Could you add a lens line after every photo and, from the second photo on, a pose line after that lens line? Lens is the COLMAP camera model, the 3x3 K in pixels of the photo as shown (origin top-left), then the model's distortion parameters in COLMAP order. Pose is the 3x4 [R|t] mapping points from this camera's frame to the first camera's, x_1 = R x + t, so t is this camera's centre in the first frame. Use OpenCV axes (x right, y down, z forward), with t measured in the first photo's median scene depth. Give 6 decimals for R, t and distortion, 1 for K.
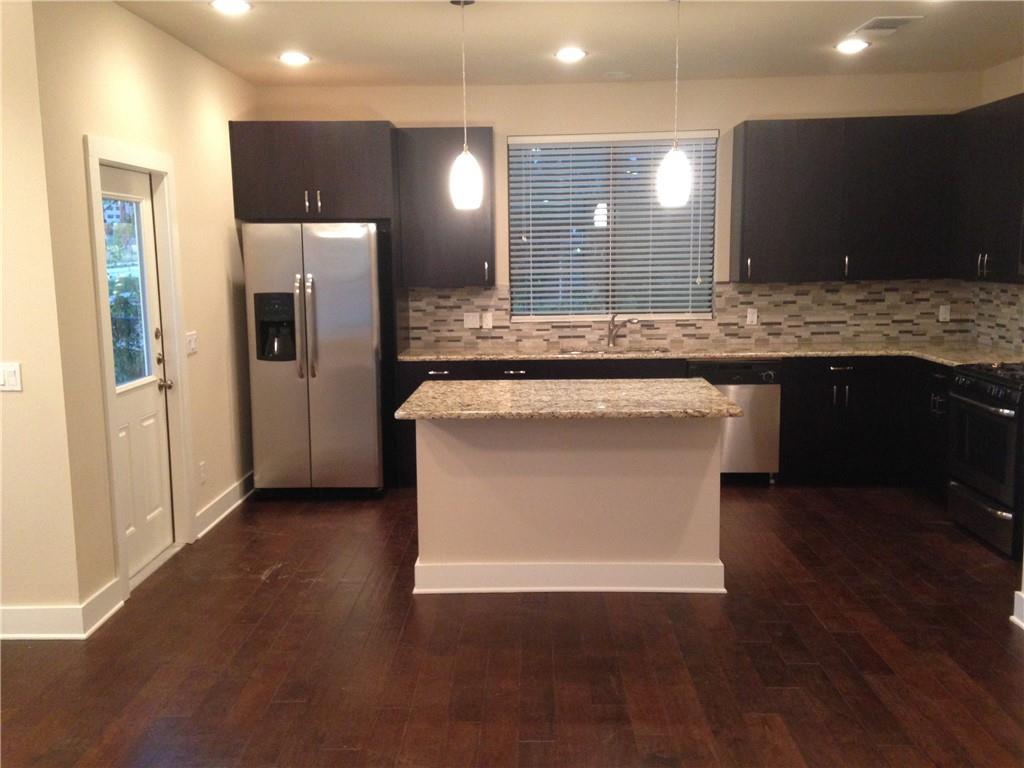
lens RADIAL K [[935.2, 0, 505.6], [0, 935.2, 377.4], [0, 0, 1]] dist [0.208339, -0.328096]
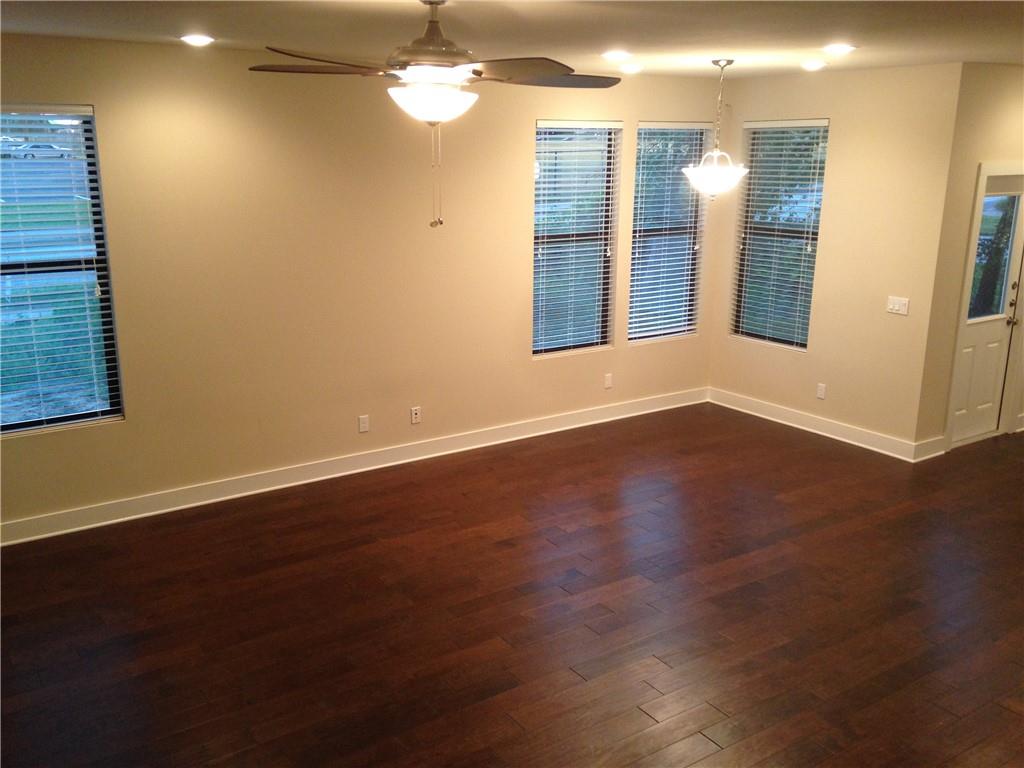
lens RADIAL K [[935.2, 0, 505.6], [0, 935.2, 377.4], [0, 0, 1]] dist [0.208339, -0.328096]
pose [[0.585007, 0.217368, -0.781356, 0.264446], [-0.127455, 0.976084, 0.176114, -0.051926], [0.800951, -0.003440, 0.598720, -0.361576]]
